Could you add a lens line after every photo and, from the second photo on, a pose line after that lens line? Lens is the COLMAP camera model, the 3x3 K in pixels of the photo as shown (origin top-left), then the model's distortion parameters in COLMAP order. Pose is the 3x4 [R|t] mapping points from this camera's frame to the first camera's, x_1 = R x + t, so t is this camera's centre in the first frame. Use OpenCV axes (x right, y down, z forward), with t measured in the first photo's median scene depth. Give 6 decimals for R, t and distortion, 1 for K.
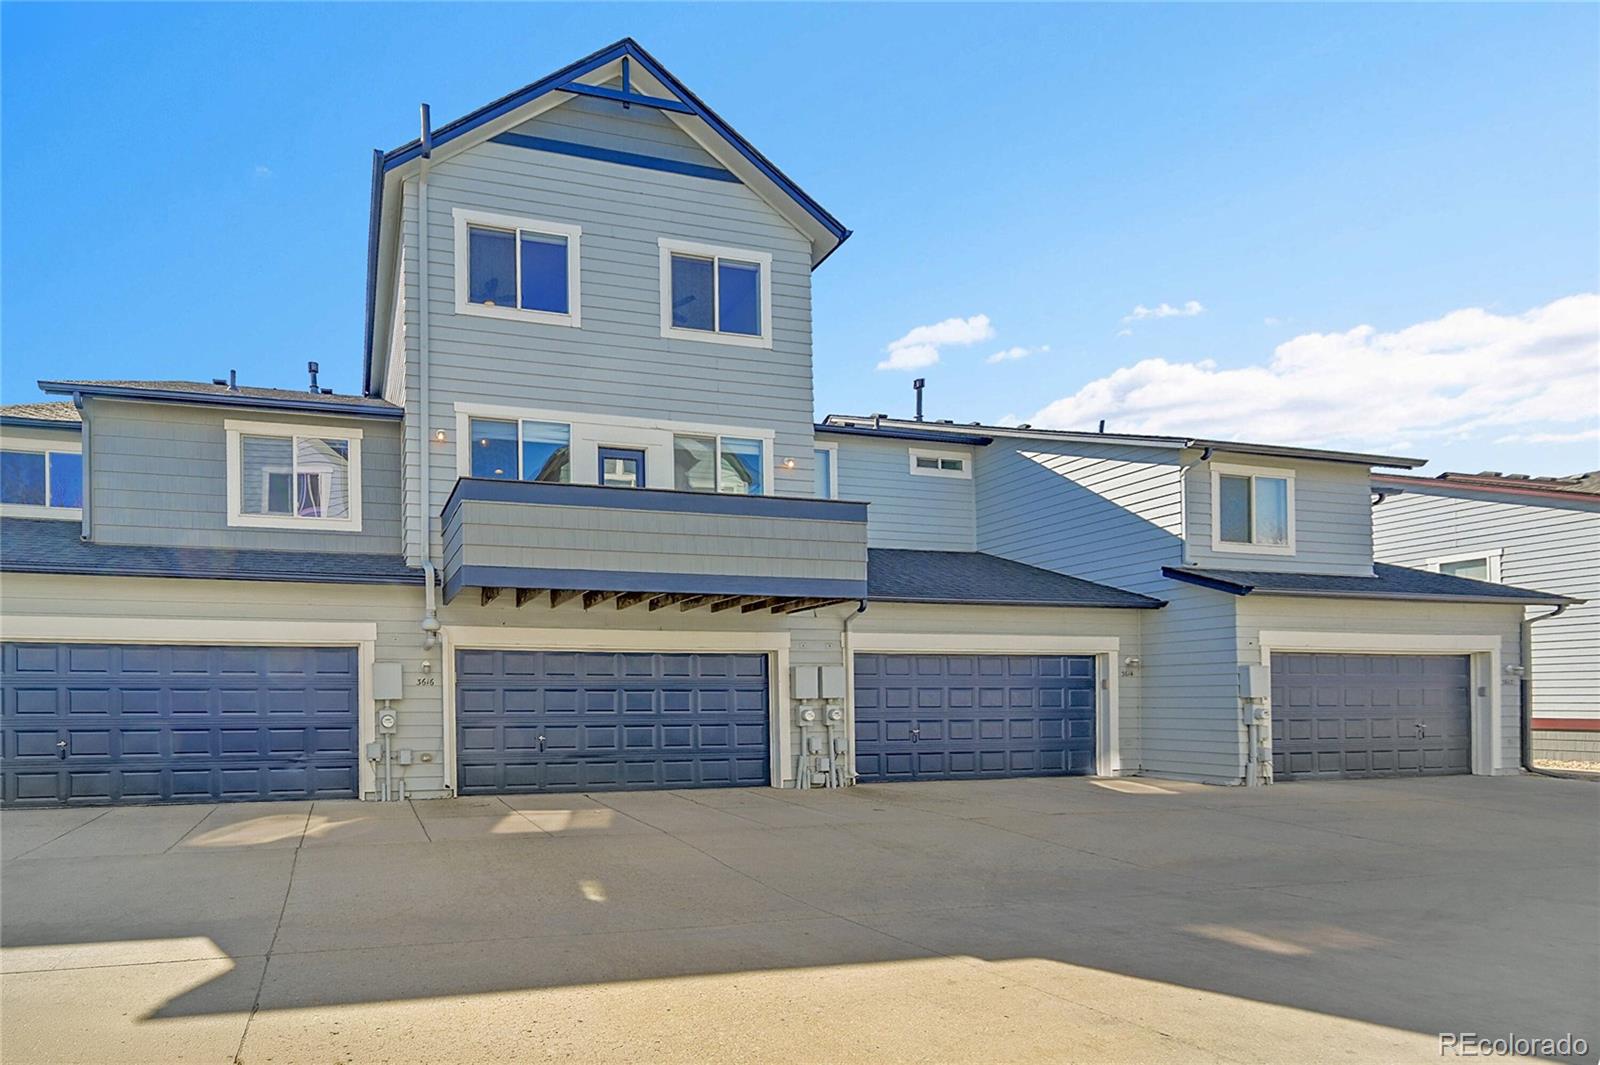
lens RADIAL K [[477.8, 0, 800.0], [0, 477.8, 627.0], [0, 0, 1]] dist [-0.006561, -0.000017]
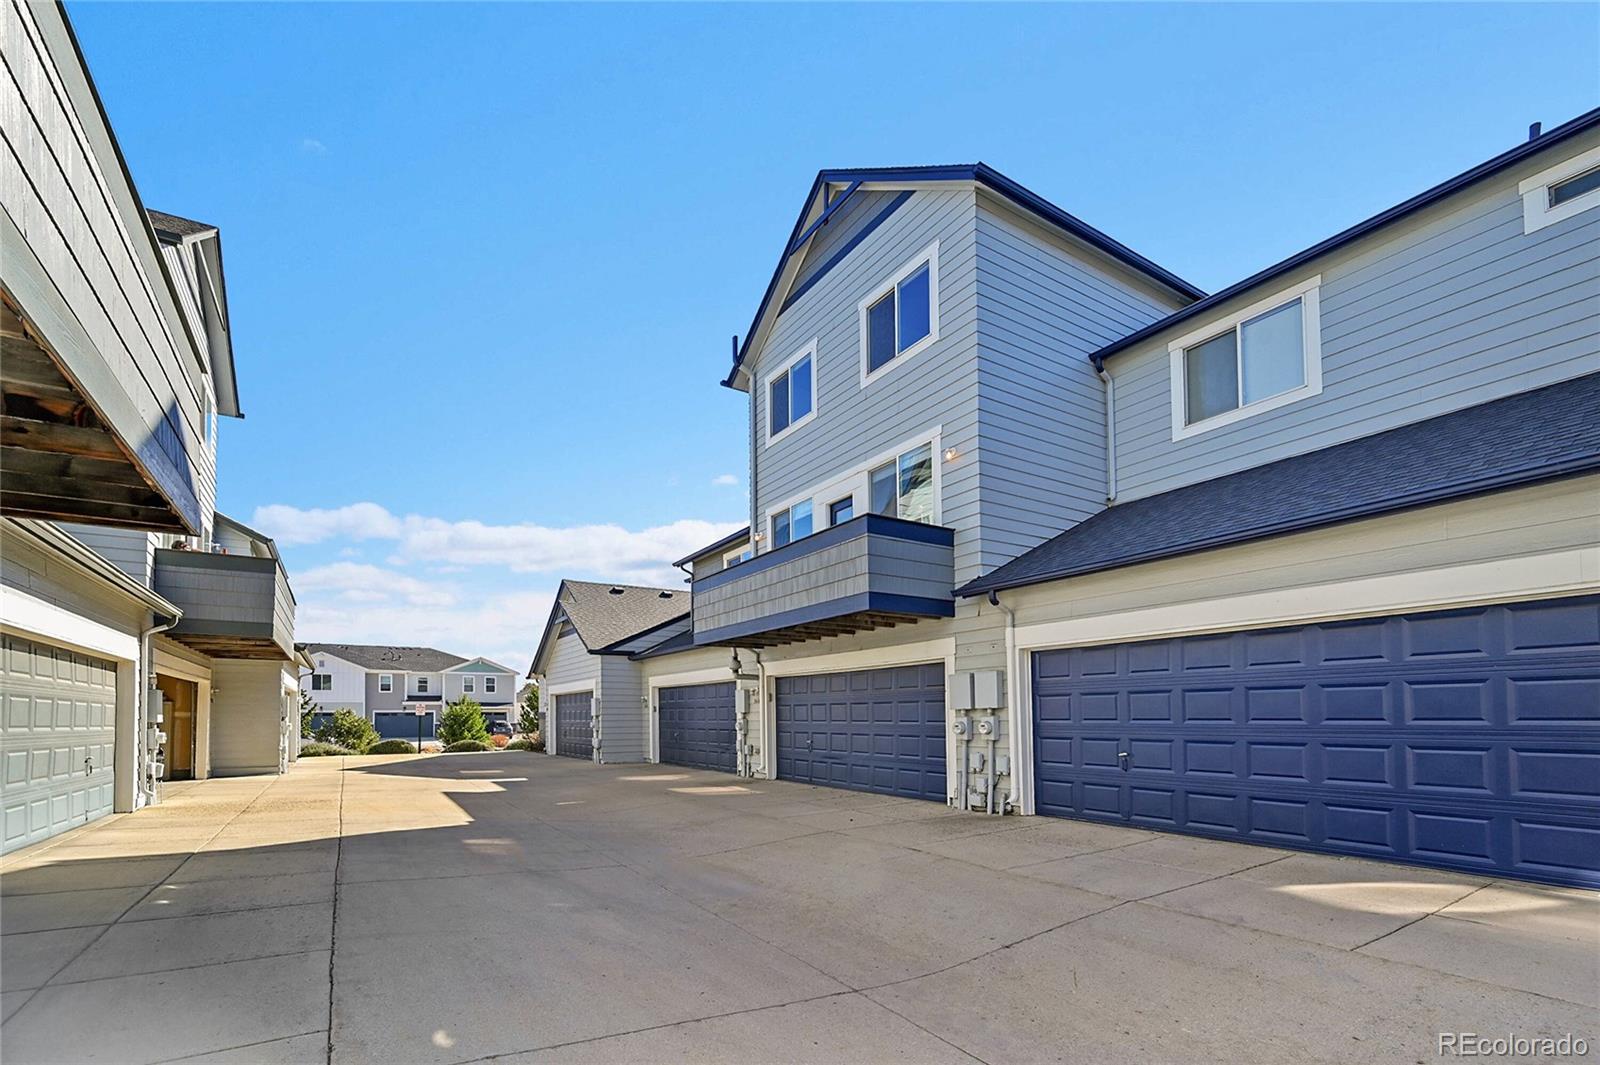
lens RADIAL K [[628.3, 0, 797.5], [0, 628.3, 531.8], [0, 0, 1]] dist [0.000278, -0.000174]
pose [[0.439226, -0.251246, -0.862529, 0.936078], [0.150398, 0.967112, -0.205122, 0.017447], [0.885698, -0.039628, 0.462568, 0.153153]]
